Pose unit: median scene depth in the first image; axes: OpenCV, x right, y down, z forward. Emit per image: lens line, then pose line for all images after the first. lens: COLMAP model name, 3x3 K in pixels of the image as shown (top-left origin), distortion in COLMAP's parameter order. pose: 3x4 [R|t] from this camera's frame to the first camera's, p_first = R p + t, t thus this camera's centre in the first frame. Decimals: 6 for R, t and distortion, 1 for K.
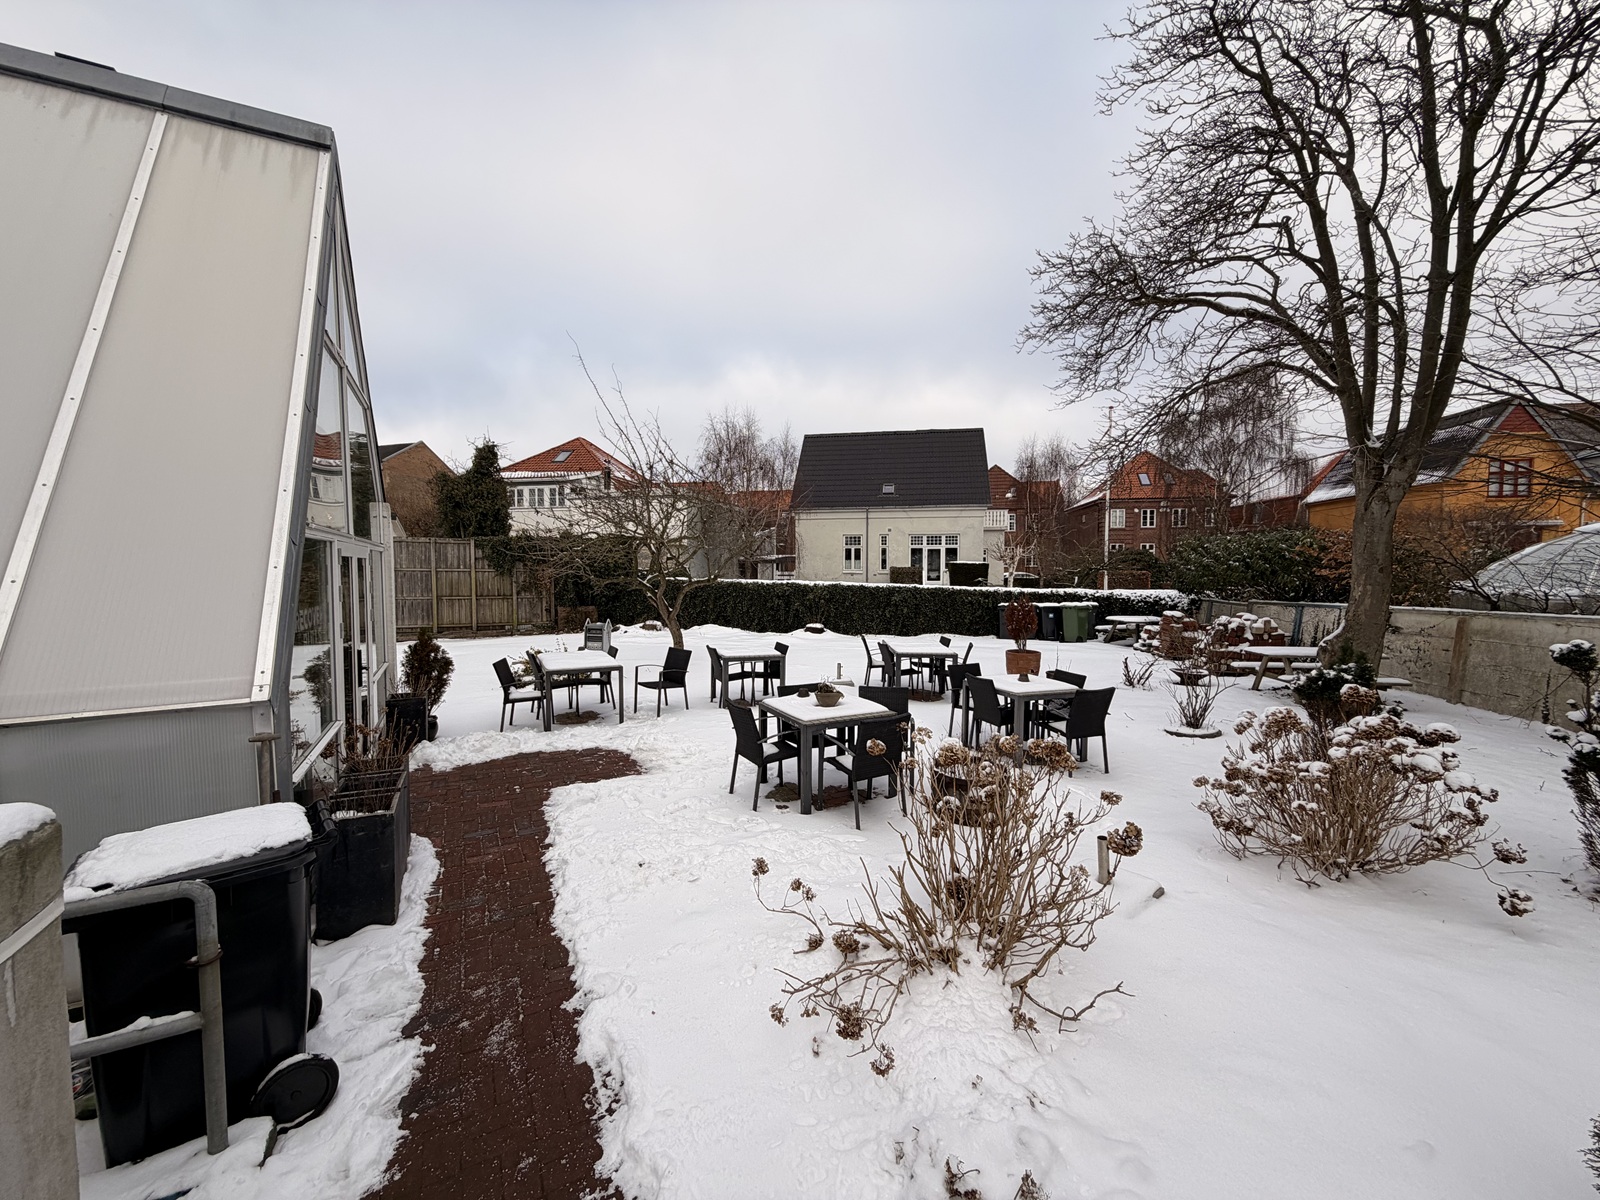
lens RADIAL K [[633.6, 0, 800.0], [0, 633.6, 600.0], [0, 0, 1]] dist [-0.000108, -0.000042]
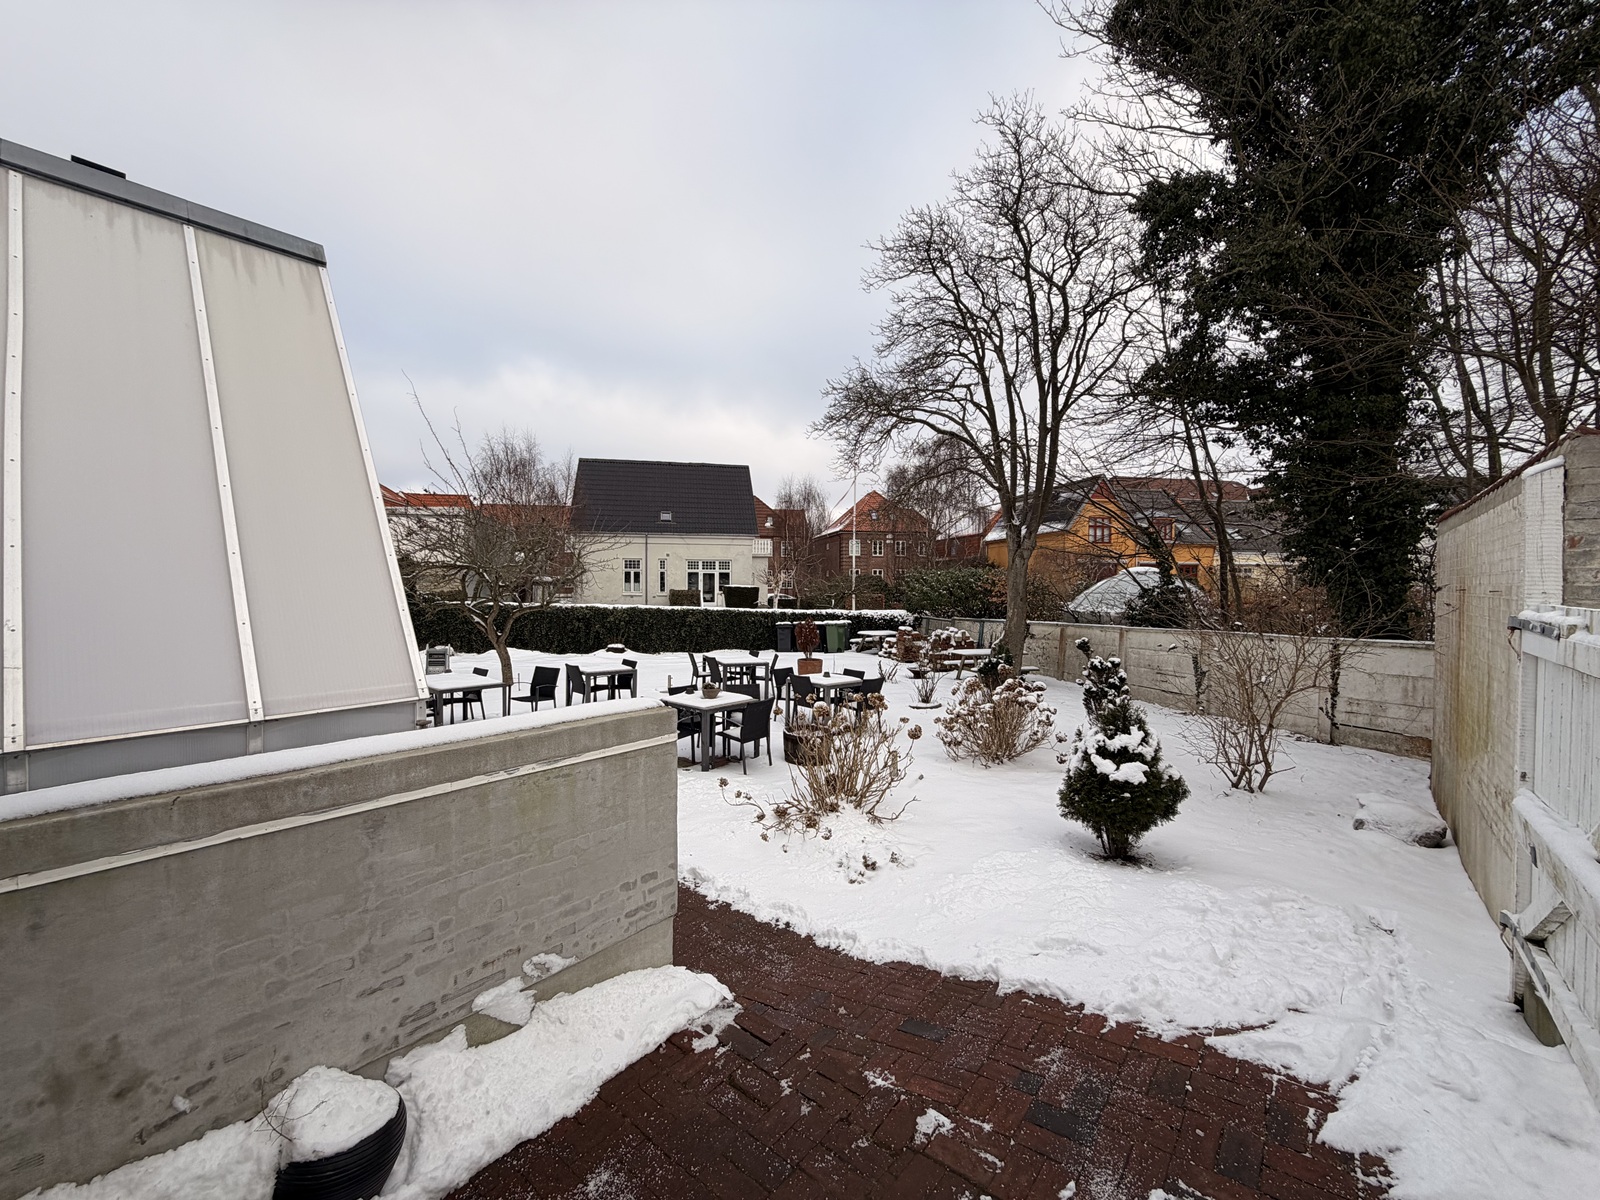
lens RADIAL K [[633.6, 0, 800.0], [0, 633.6, 600.0], [0, 0, 1]] dist [-0.000108, -0.000042]
pose [[0.926627, -0.003010, 0.375969, -0.136380], [0.014329, 0.999524, -0.027312, -0.005670], [-0.375708, 0.030695, 0.926230, -0.180367]]
